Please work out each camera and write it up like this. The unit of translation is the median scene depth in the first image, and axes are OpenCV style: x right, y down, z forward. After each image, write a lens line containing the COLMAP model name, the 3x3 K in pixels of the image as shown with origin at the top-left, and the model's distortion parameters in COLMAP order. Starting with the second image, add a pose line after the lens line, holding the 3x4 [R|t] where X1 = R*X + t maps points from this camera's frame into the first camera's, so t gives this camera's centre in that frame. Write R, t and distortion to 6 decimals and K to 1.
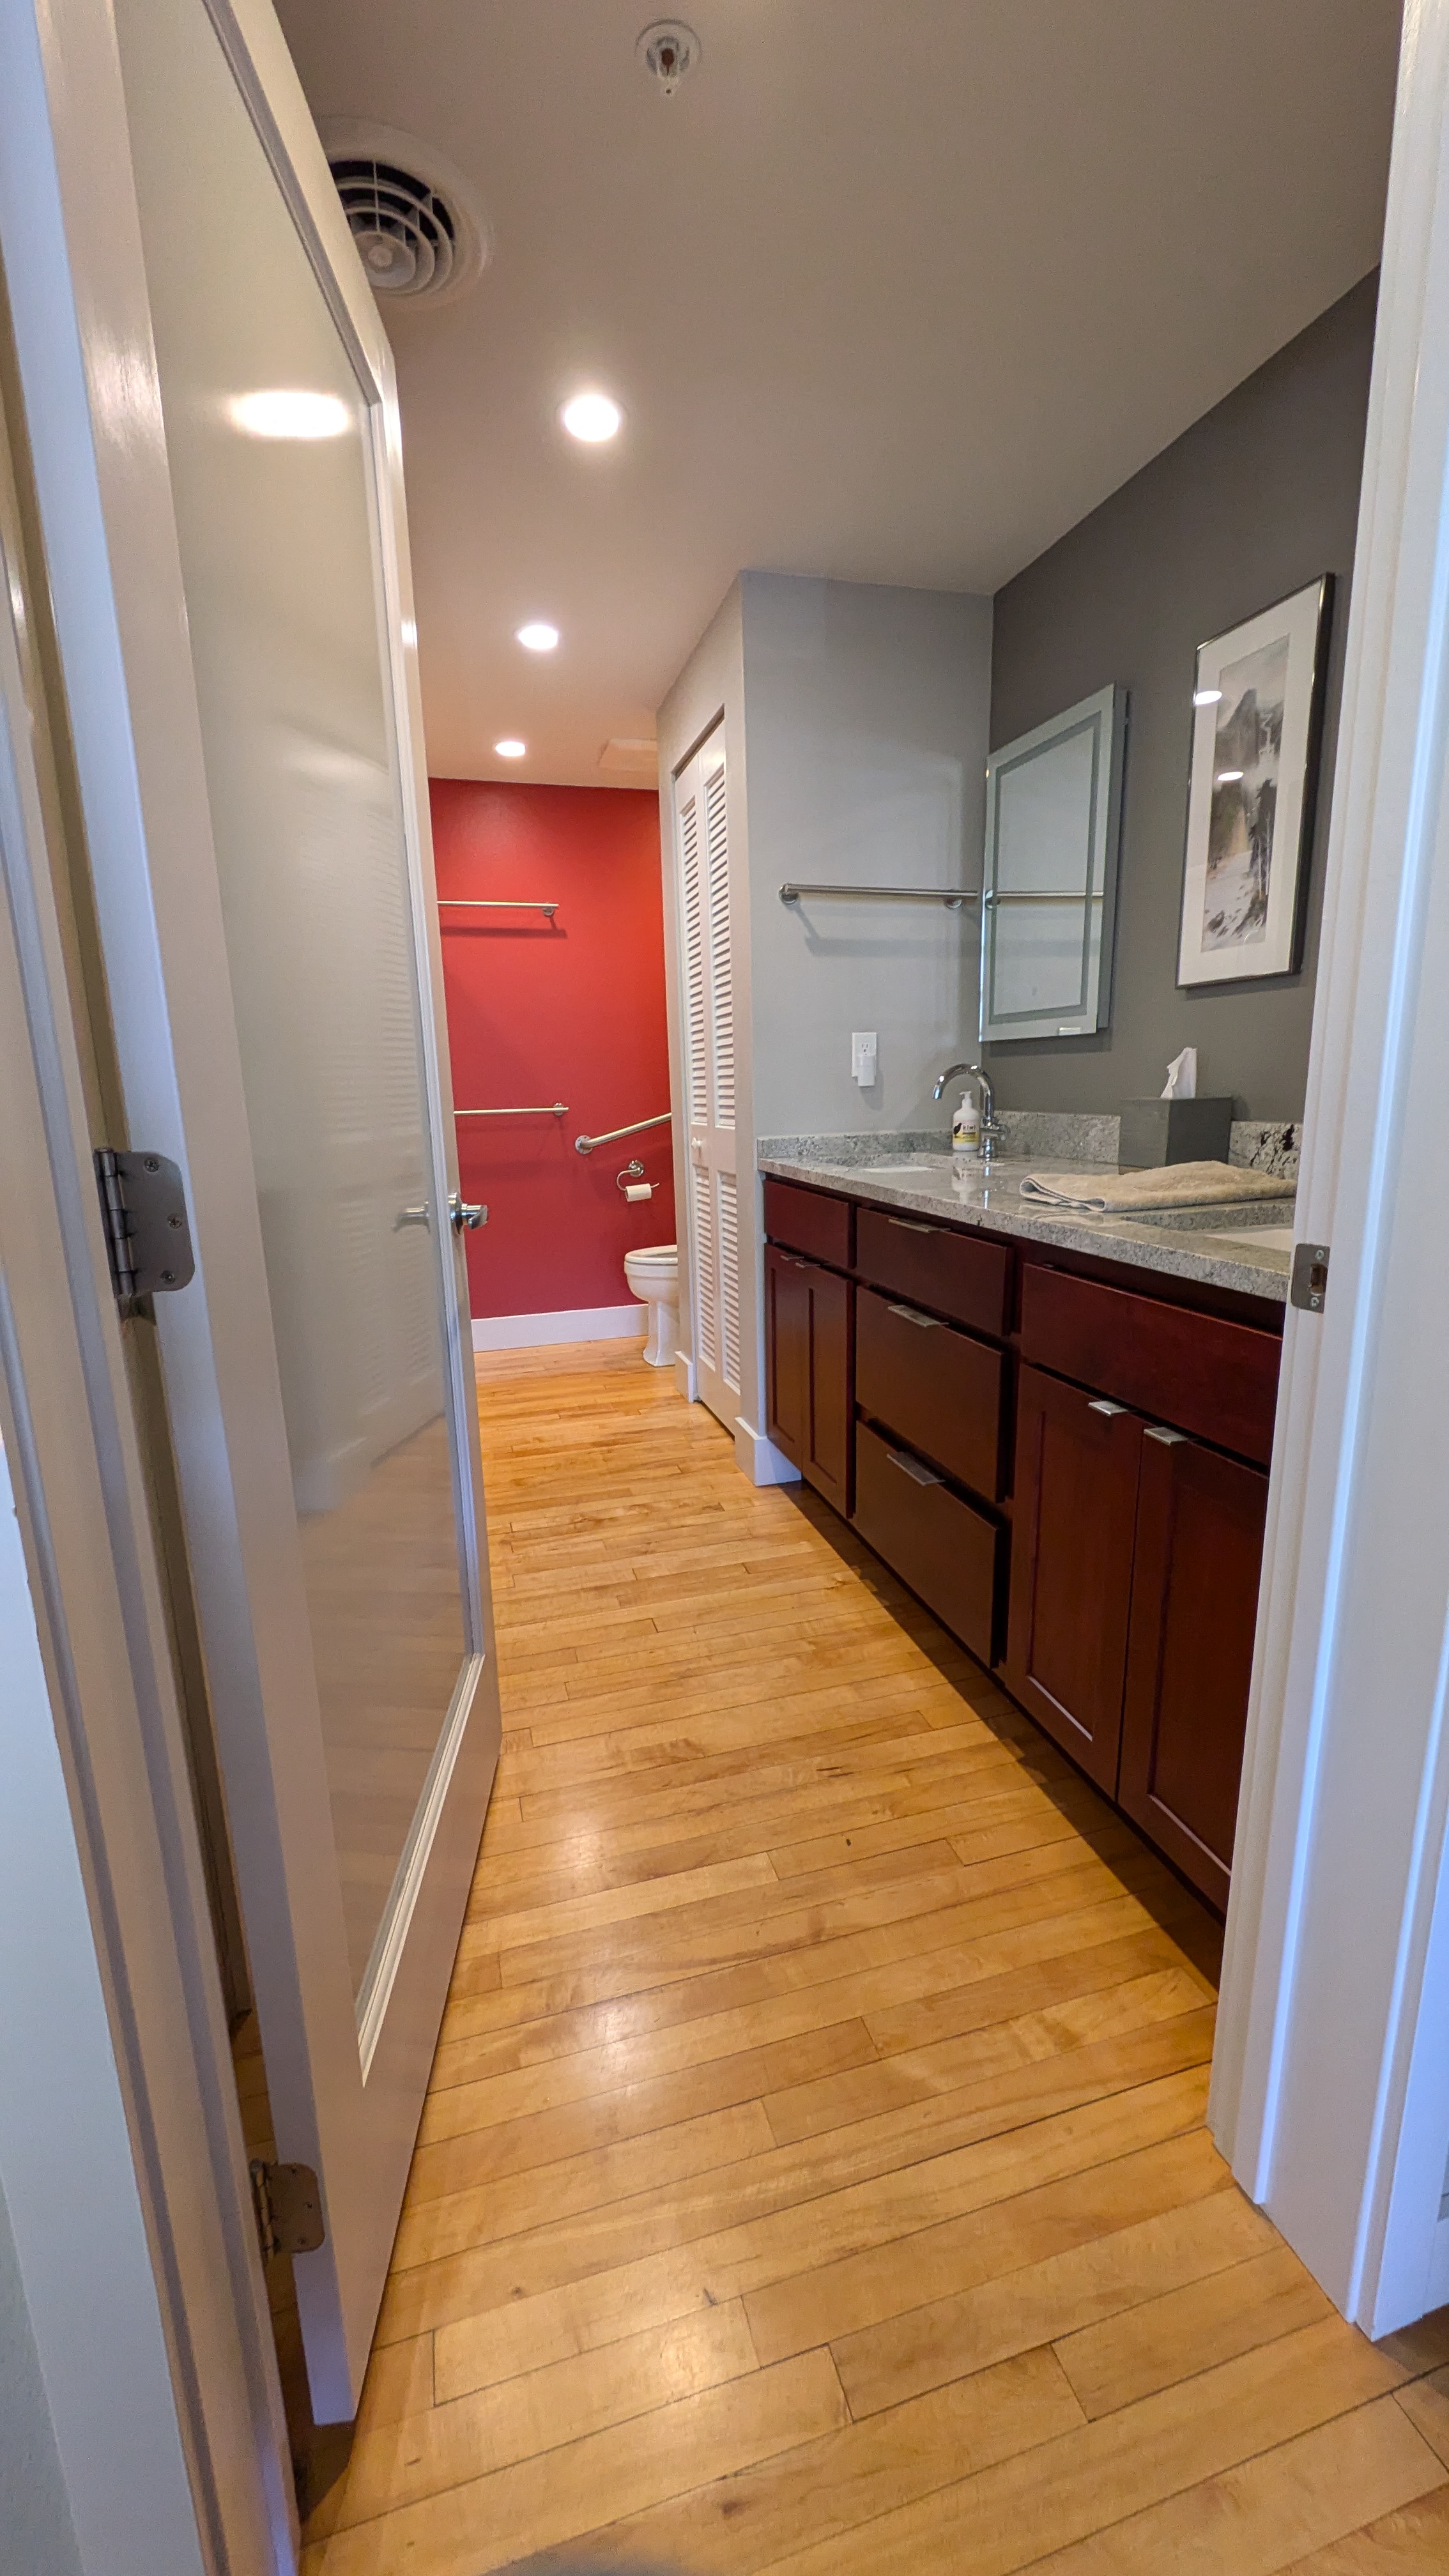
lens RADIAL K [[1001.7, 0, 723.5], [0, 1001.7, 1293.7], [0, 0, 1]] dist [0.001049, -0.000584]
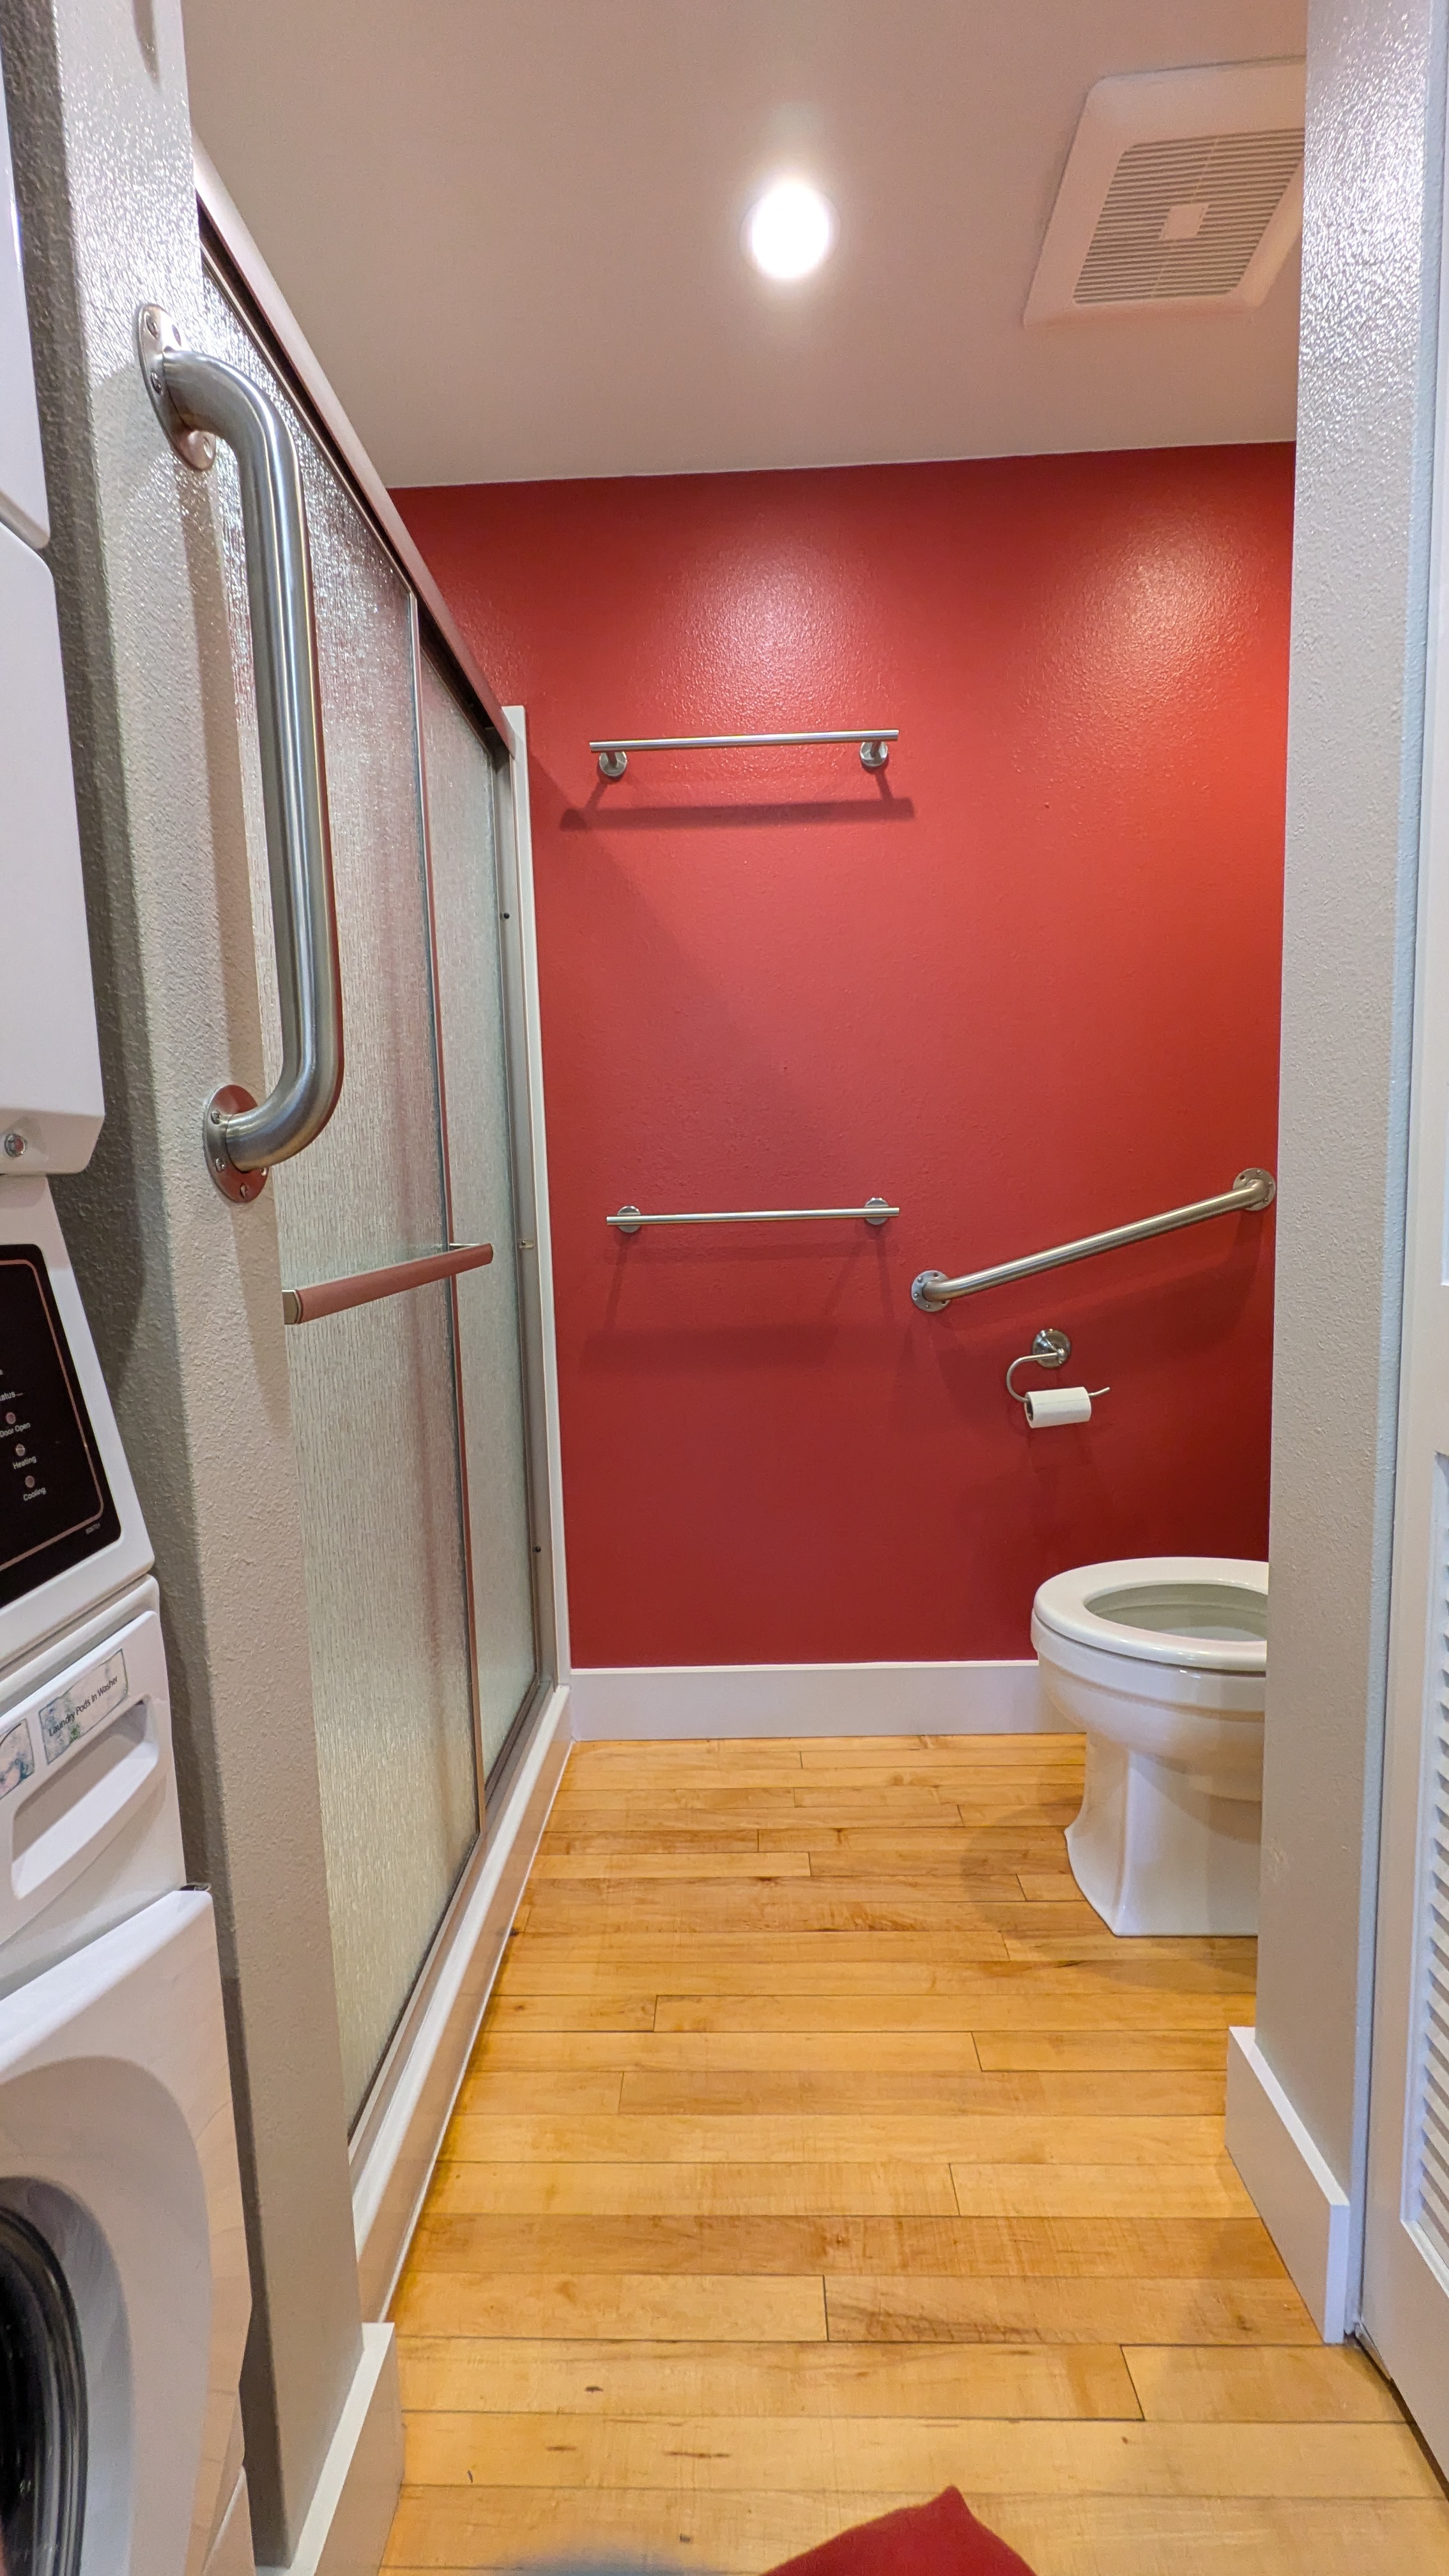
lens RADIAL K [[1001.7, 0, 723.4], [0, 1001.7, 1284.0], [0, 0, 1]] dist [0.001049, -0.000584]
pose [[0.951001, 0.033491, -0.307367, -0.095841], [-0.060386, 0.995091, -0.078410, -0.117115], [0.303232, 0.093129, 0.948355, 0.587194]]
